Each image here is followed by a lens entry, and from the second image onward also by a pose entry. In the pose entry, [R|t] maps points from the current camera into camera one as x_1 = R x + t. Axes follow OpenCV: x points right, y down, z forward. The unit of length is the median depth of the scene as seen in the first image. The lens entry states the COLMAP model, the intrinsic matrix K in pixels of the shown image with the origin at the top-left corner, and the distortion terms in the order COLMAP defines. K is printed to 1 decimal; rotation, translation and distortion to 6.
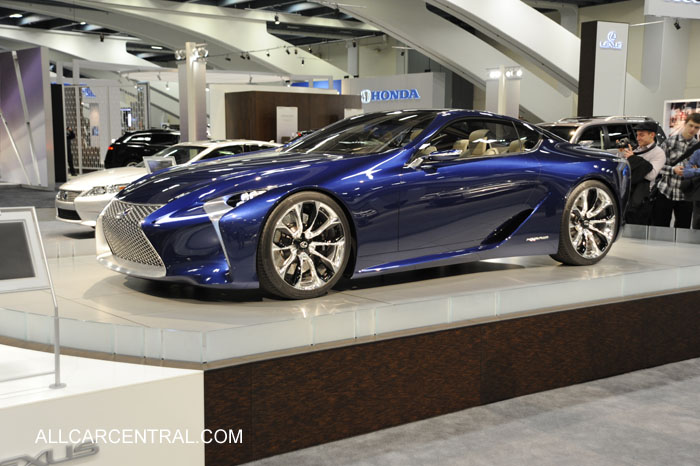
lens RADIAL K [[969.4, 0, 347.2], [0, 969.4, 235.4], [0, 0, 1]] dist [0.144717, 0.000000]
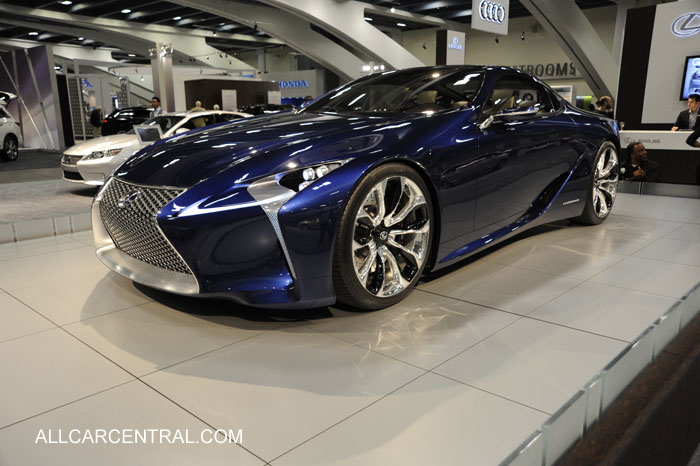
lens RADIAL K [[572.3, 0, 358.0], [0, 572.3, 236.2], [0, 0, 1]] dist [-0.044477, 0.037043]
pose [[0.984479, -0.047380, 0.168989, -0.032211], [0.027929, 0.992895, 0.115674, -0.009596], [-0.173269, -0.109159, 0.978807, 0.133307]]
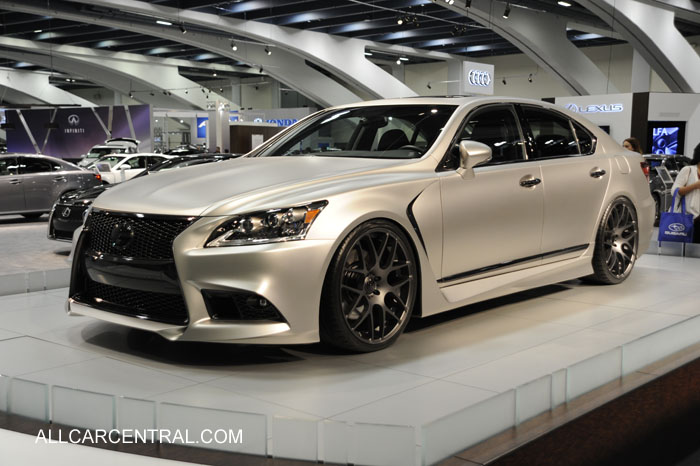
lens RADIAL K [[863.8, 0, 348.4], [0, 863.8, 231.7], [0, 0, 1]] dist [0.154270, 0.000000]
pose [[0.981393, -0.017246, 0.191235, -0.240804], [0.019173, 0.999782, -0.008229, 0.061262], [-0.191051, 0.011742, 0.981510, -0.603956]]
